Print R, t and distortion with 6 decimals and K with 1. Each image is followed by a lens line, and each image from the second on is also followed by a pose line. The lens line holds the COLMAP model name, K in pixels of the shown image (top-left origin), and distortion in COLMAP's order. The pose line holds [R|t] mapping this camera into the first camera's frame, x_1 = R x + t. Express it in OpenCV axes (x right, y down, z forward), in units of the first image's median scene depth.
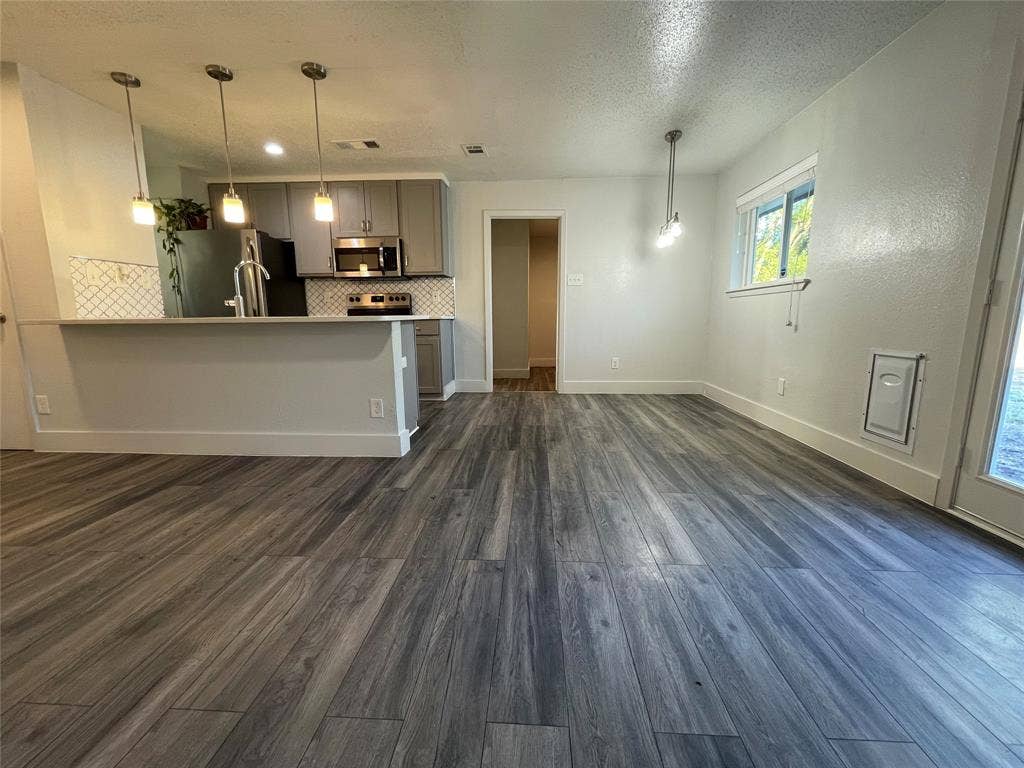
lens RADIAL K [[416.4, 0, 514.0], [0, 416.4, 383.0], [0, 0, 1]] dist [-0.003334, 0.000162]
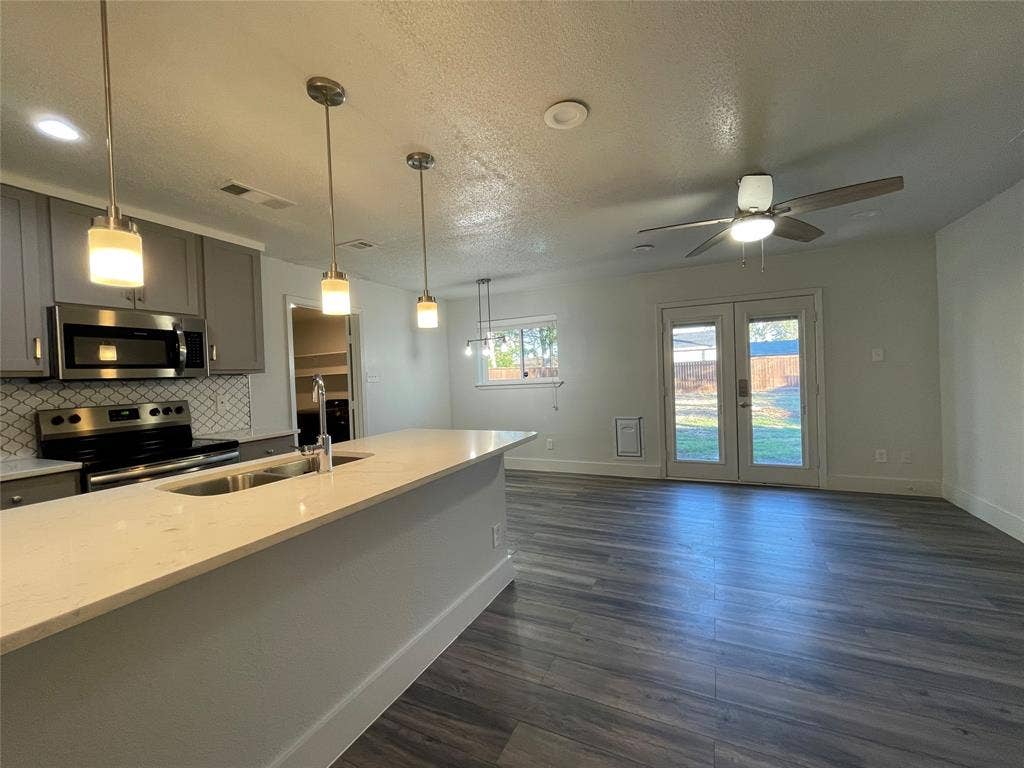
lens RADIAL K [[416.4, 0, 513.2], [0, 416.4, 385.2], [0, 0, 1]] dist [-0.003334, 0.000162]
pose [[0.390752, -0.030801, 0.919980, -1.085190], [0.186475, 0.981366, -0.046347, -0.201533], [-0.901410, 0.189663, 0.389215, 0.525592]]
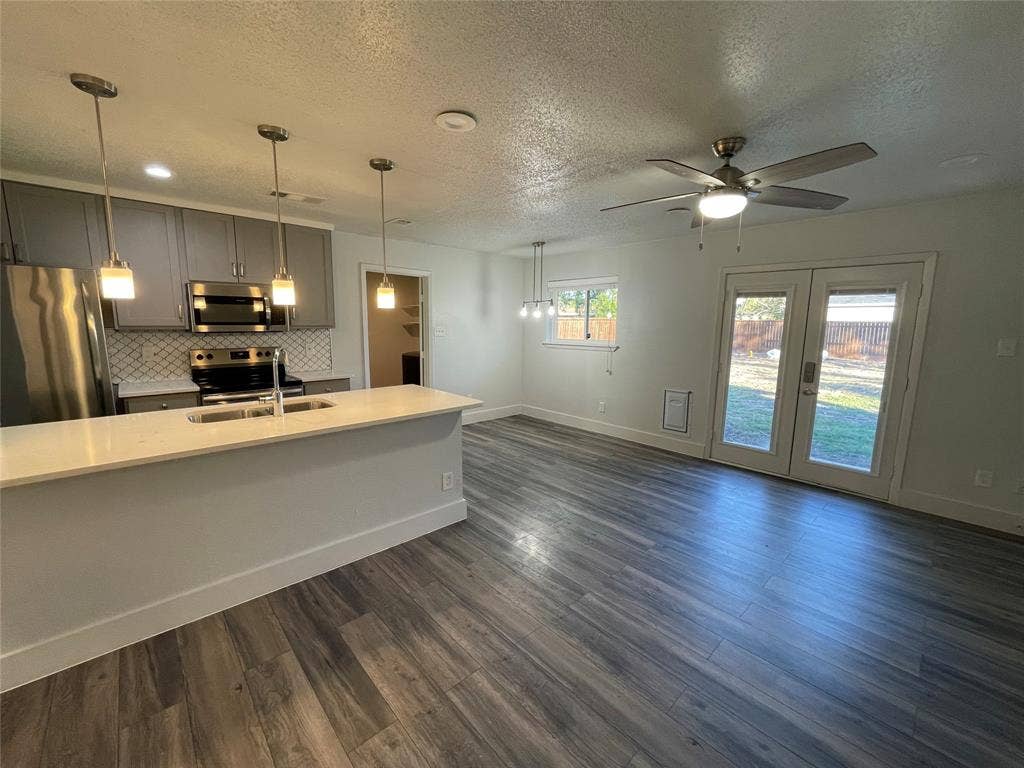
lens RADIAL K [[416.4, 0, 512.6], [0, 416.4, 384.5], [0, 0, 1]] dist [-0.003334, 0.000162]
pose [[0.699804, -0.093189, 0.708231, -0.917341], [0.099285, 0.994520, 0.032756, -0.202260], [-0.707402, 0.047394, 0.705221, 0.086836]]
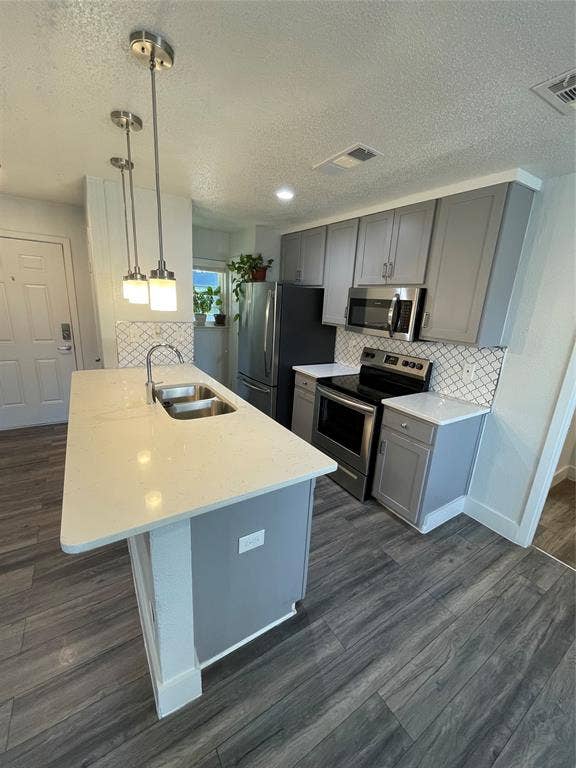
lens RADIAL K [[312.3, 0, 290.1], [0, 312.3, 385.5], [0, 0, 1]] dist [-0.003334, 0.000162]
pose [[0.585439, 0.255881, -0.769276, 0.057718], [-0.189359, 0.965797, 0.177142, -0.382942], [0.788292, 0.041964, 0.613869, 0.819249]]
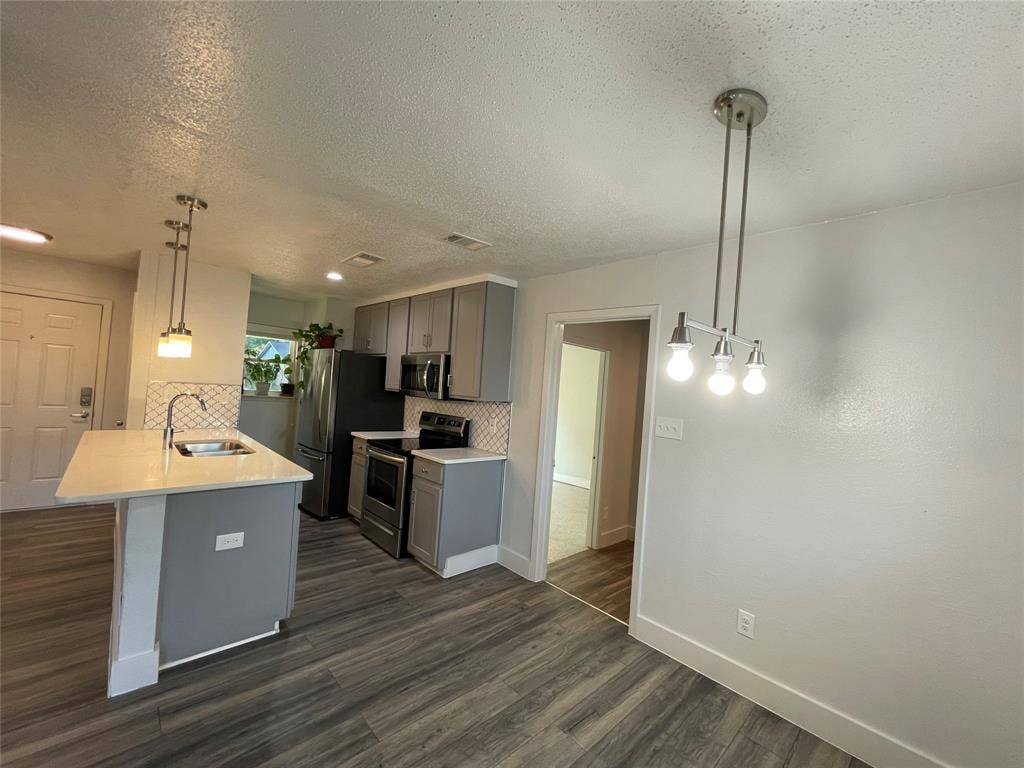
lens RADIAL K [[416.4, 0, 514.8], [0, 416.4, 382.6], [0, 0, 1]] dist [-0.003334, 0.000162]
pose [[0.726333, 0.049551, -0.685554, 0.616966], [-0.183237, 0.975262, -0.123645, -0.343204], [0.662469, 0.215426, 0.717445, 0.810874]]
